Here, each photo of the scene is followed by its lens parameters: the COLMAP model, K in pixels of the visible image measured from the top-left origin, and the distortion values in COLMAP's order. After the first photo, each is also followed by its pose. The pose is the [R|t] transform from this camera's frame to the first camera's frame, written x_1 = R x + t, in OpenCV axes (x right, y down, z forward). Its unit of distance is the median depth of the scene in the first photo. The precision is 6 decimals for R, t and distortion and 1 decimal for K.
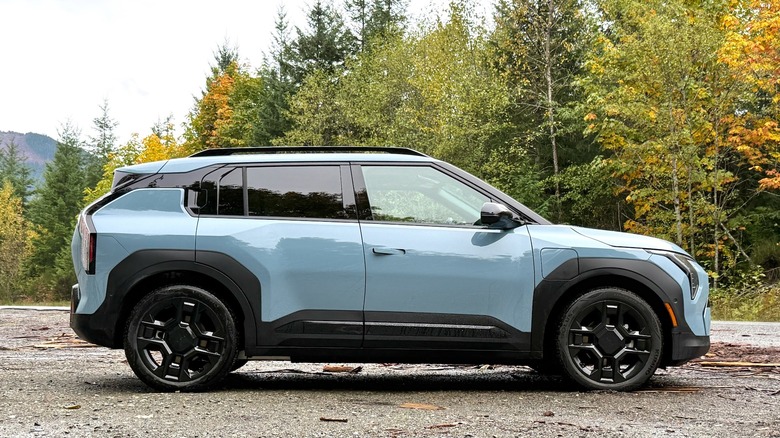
lens RADIAL K [[1238.6, 0, 390.4], [0, 1238.6, 222.6], [0, 0, 1]] dist [0.110814, 0.000000]
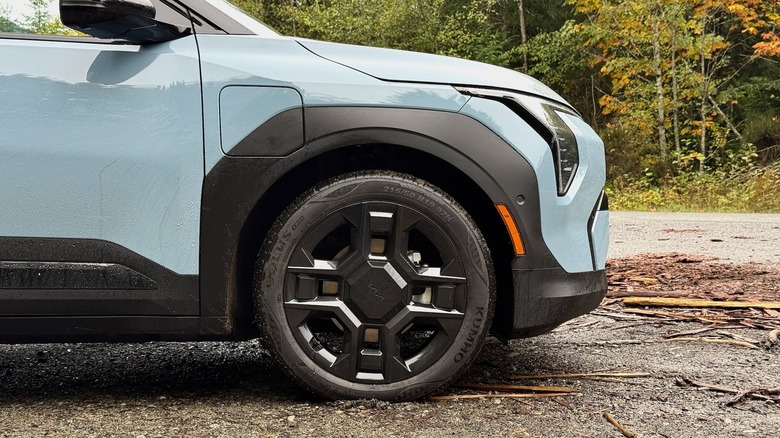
lens RADIAL K [[1307.4, 0, 390.5], [0, 1307.4, 216.5], [0, 0, 1]] dist [0.097083, 0.000000]
pose [[0.999784, -0.014756, 0.014644, 0.134332], [0.013498, 0.996493, 0.082585, 0.022414], [-0.015811, -0.082370, 0.996476, 0.406059]]
